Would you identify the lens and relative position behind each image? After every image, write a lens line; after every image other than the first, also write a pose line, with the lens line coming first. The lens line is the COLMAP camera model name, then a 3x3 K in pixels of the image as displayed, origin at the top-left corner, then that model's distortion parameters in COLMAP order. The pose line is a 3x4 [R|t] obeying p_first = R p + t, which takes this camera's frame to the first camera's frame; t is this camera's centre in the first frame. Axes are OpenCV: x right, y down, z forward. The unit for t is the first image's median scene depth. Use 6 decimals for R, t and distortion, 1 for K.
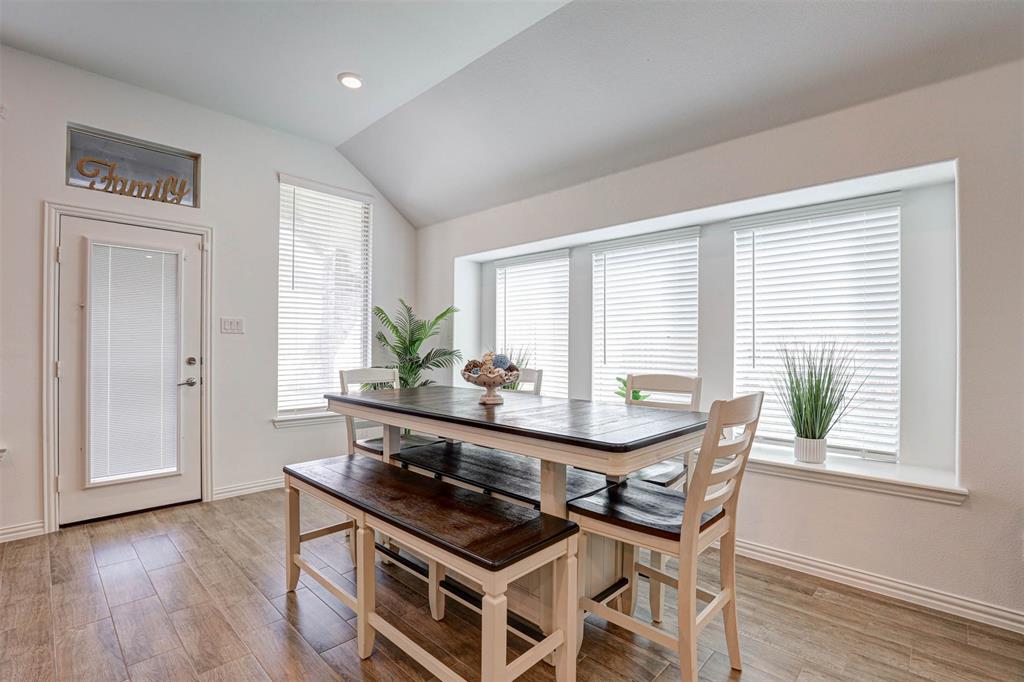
lens RADIAL K [[463.0, 0, 511.7], [0, 463.0, 354.8], [0, 0, 1]] dist [-0.020632, 0.000517]
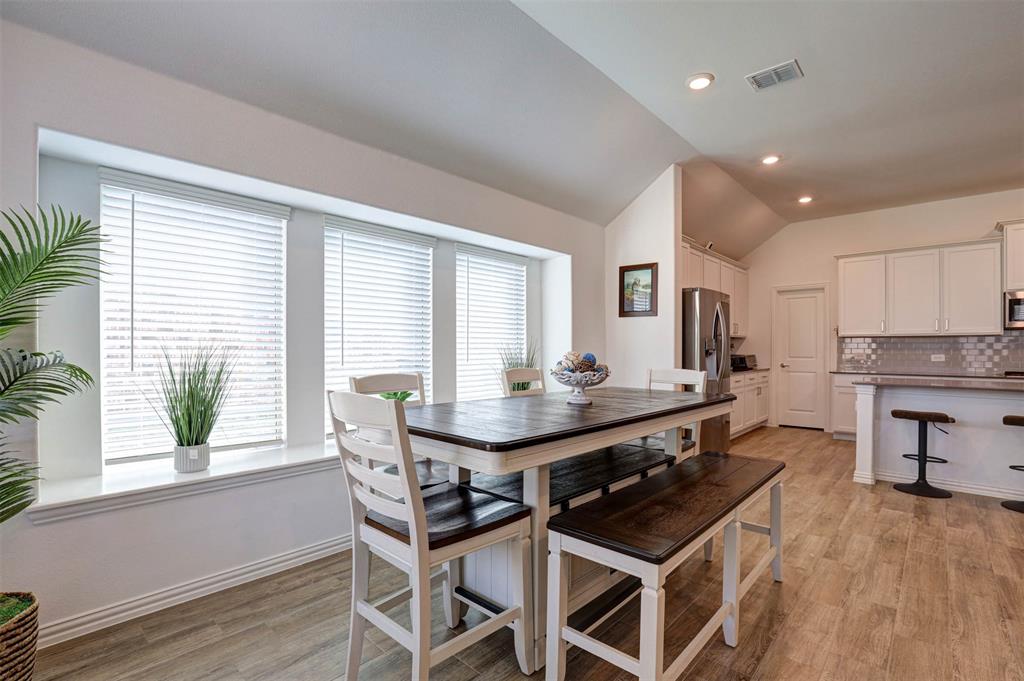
lens RADIAL K [[483.4, 0, 529.9], [0, 483.4, 343.9], [0, 0, 1]] dist [0.031262, -0.000020]
pose [[-0.054274, 0.004032, 0.998518, -0.774462], [0.012894, 0.999911, -0.003336, -0.013829], [-0.998443, 0.012694, -0.054321, 0.839783]]
